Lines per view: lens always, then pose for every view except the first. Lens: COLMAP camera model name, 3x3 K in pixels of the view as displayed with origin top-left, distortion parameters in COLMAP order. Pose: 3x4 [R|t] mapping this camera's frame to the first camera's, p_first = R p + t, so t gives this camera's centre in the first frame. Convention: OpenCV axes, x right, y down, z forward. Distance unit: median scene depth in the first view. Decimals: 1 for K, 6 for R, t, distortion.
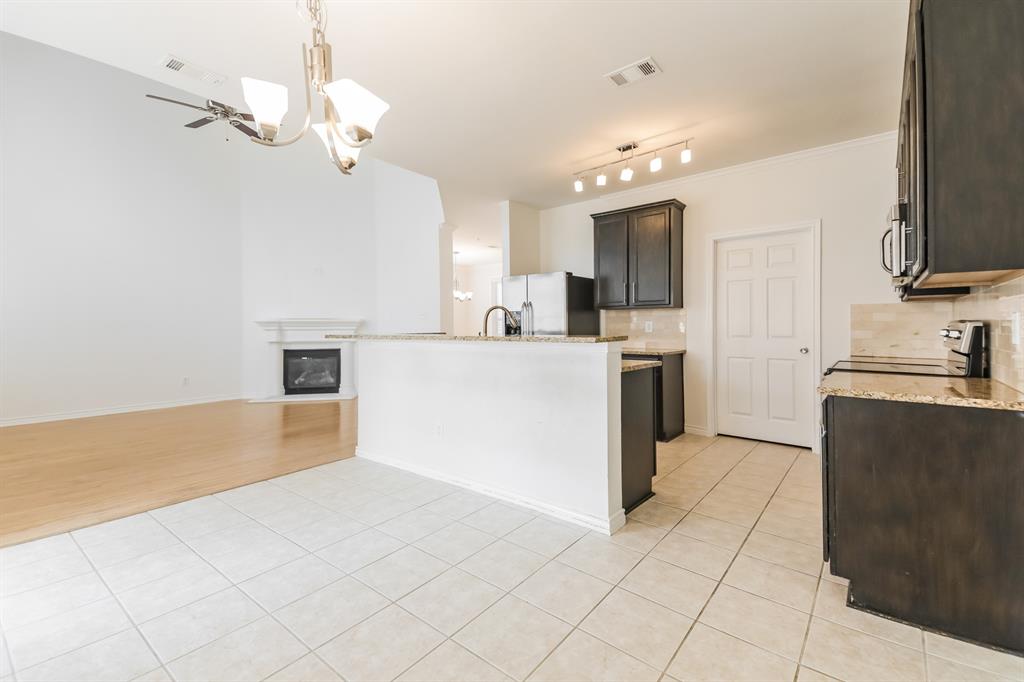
lens RADIAL K [[482.8, 0, 508.4], [0, 482.8, 321.5], [0, 0, 1]] dist [0.113799, -0.063256]
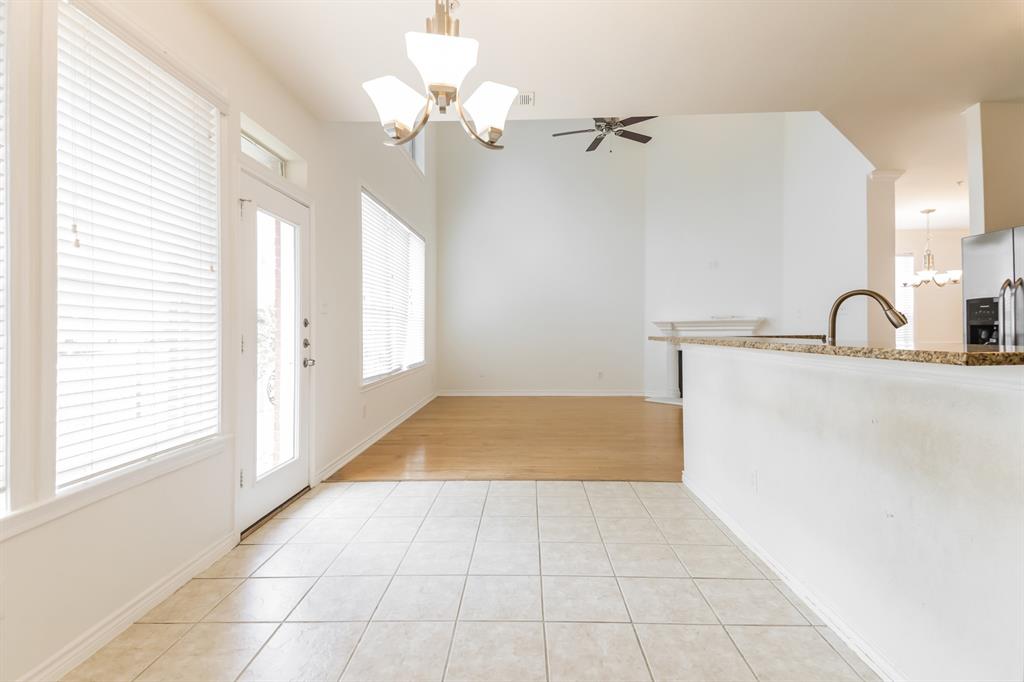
lens RADIAL K [[482.8, 0, 508.4], [0, 482.8, 321.5], [0, 0, 1]] dist [0.113799, -0.063256]
pose [[0.583767, -0.011972, -0.811833, 0.198668], [0.011505, 0.999913, -0.006473, 0.004464], [0.811840, -0.005561, 0.583854, 0.276475]]
